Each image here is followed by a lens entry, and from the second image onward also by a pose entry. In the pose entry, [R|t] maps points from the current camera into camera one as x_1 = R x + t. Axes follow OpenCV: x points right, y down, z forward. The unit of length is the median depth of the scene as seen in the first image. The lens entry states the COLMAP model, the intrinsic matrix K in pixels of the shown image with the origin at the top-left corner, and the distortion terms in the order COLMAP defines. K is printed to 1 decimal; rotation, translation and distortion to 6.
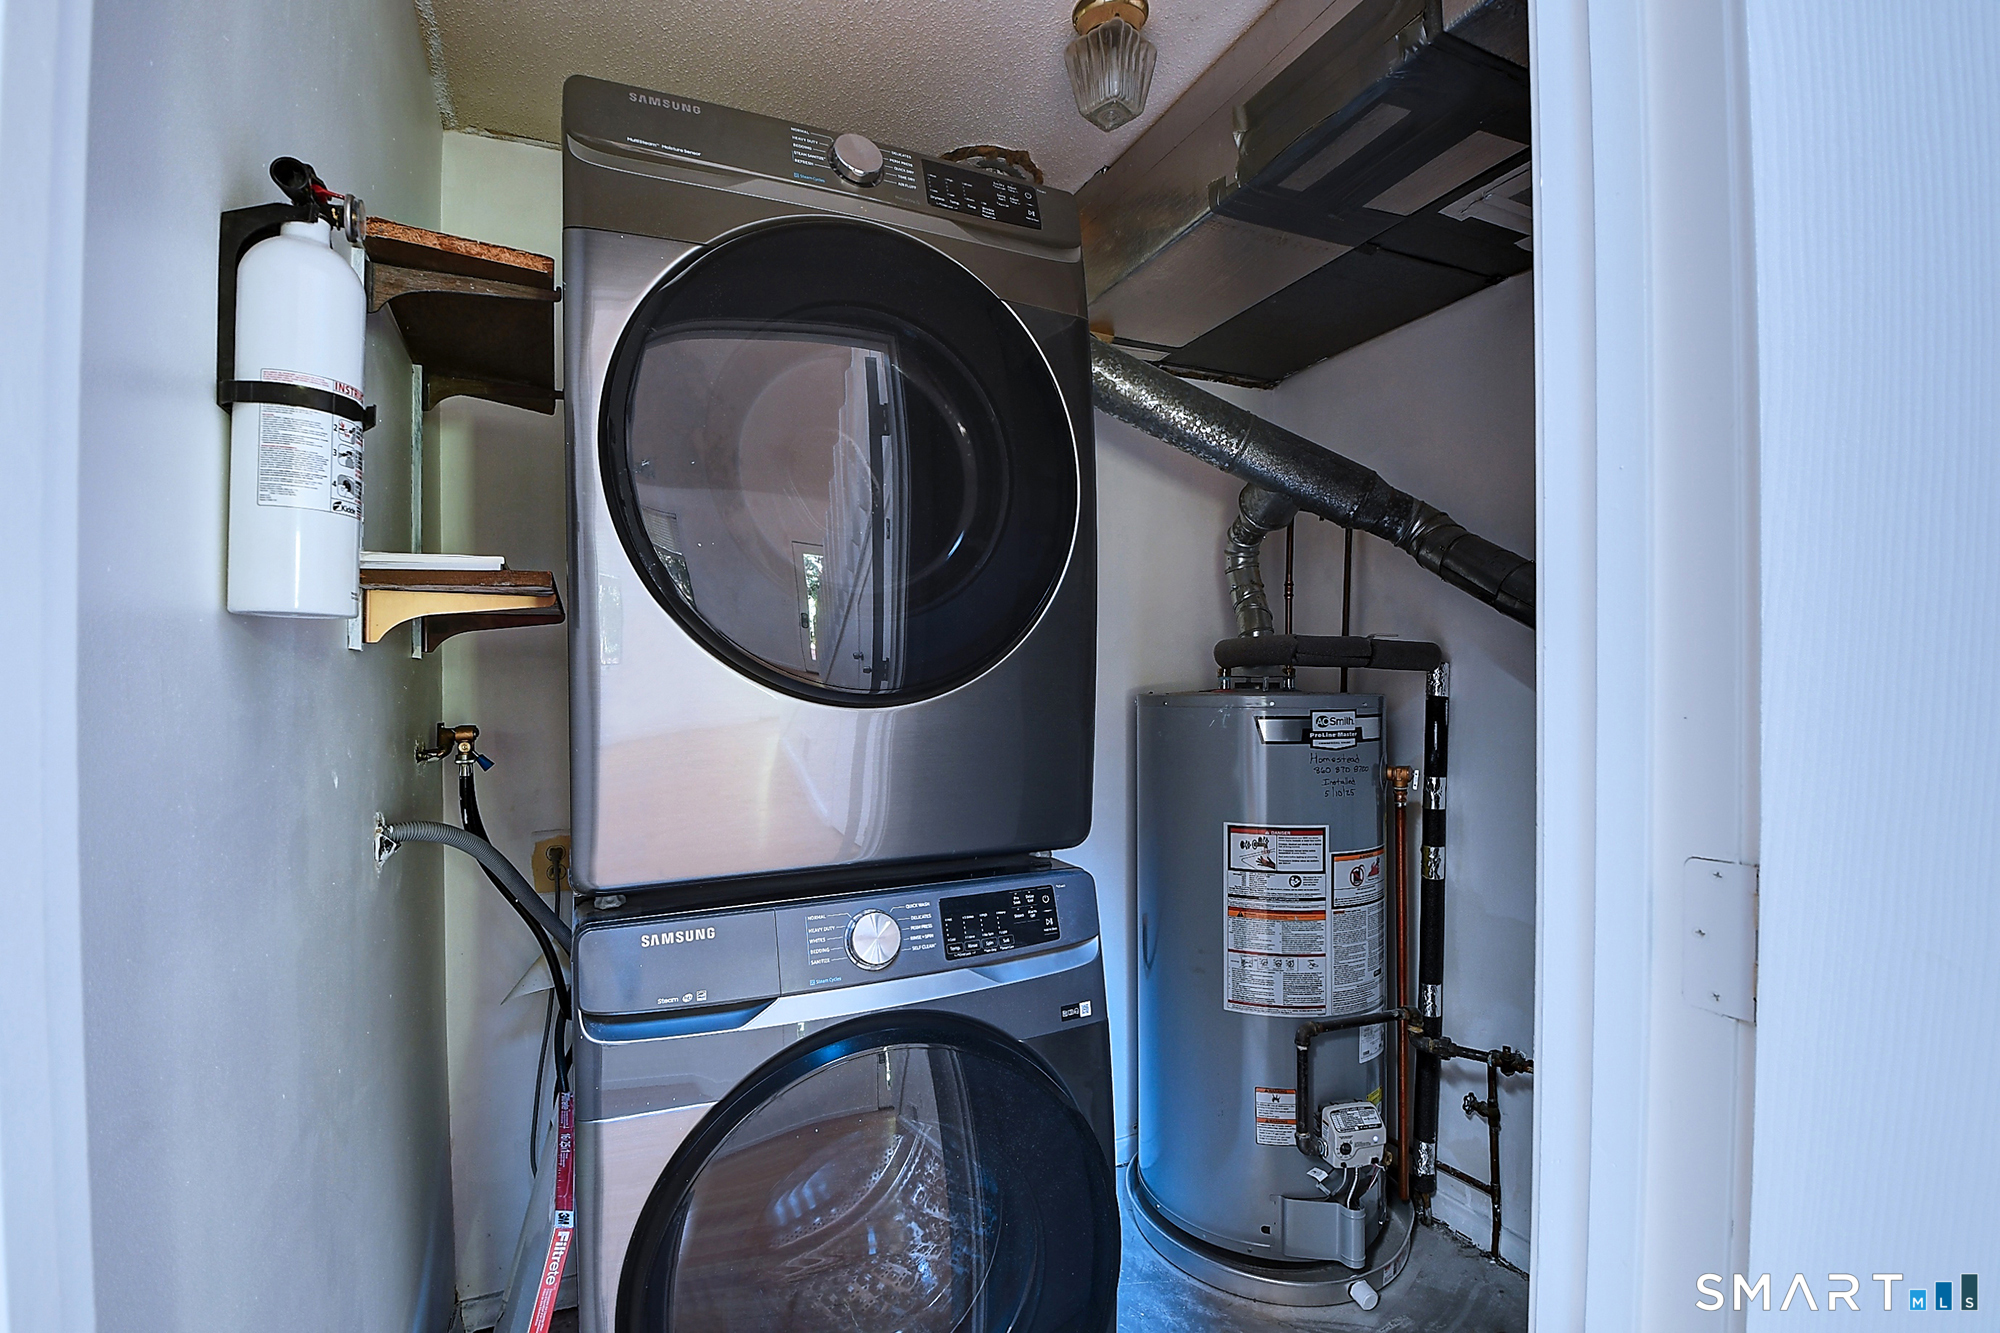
lens RADIAL K [[877.0, 0, 979.0], [0, 877.0, 666.7], [0, 0, 1]] dist [0.019002, -0.031399]
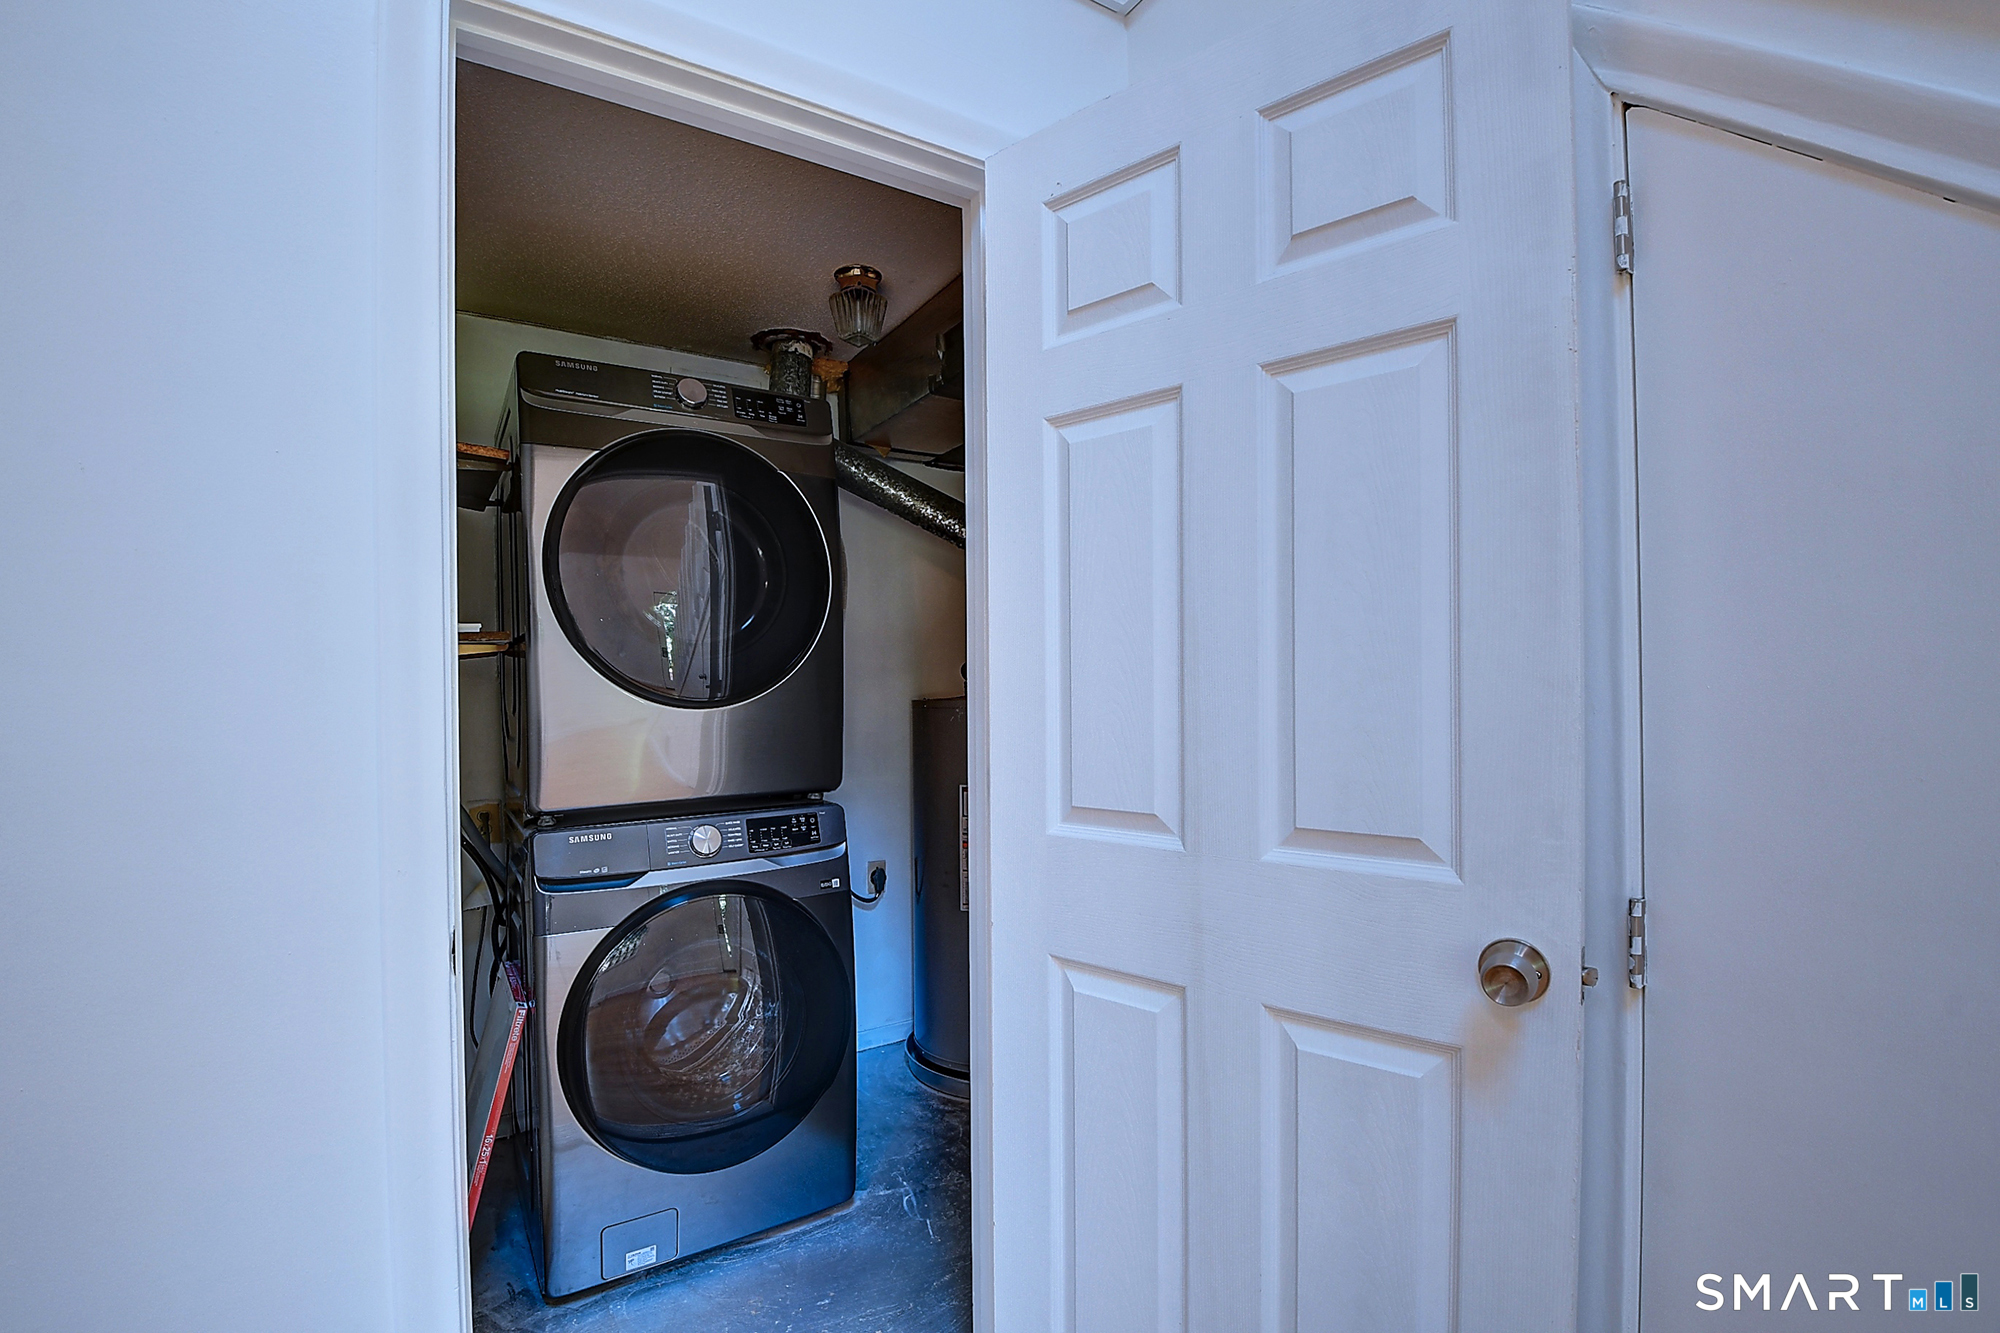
lens RADIAL K [[901.2, 0, 994.6], [0, 901.2, 683.2], [0, 0, 1]] dist [0.014429, -0.034390]
pose [[0.988697, -0.008312, 0.149696, 0.174143], [0.007332, 0.999948, 0.007096, -0.011732], [-0.149747, -0.005919, 0.988707, -0.821241]]
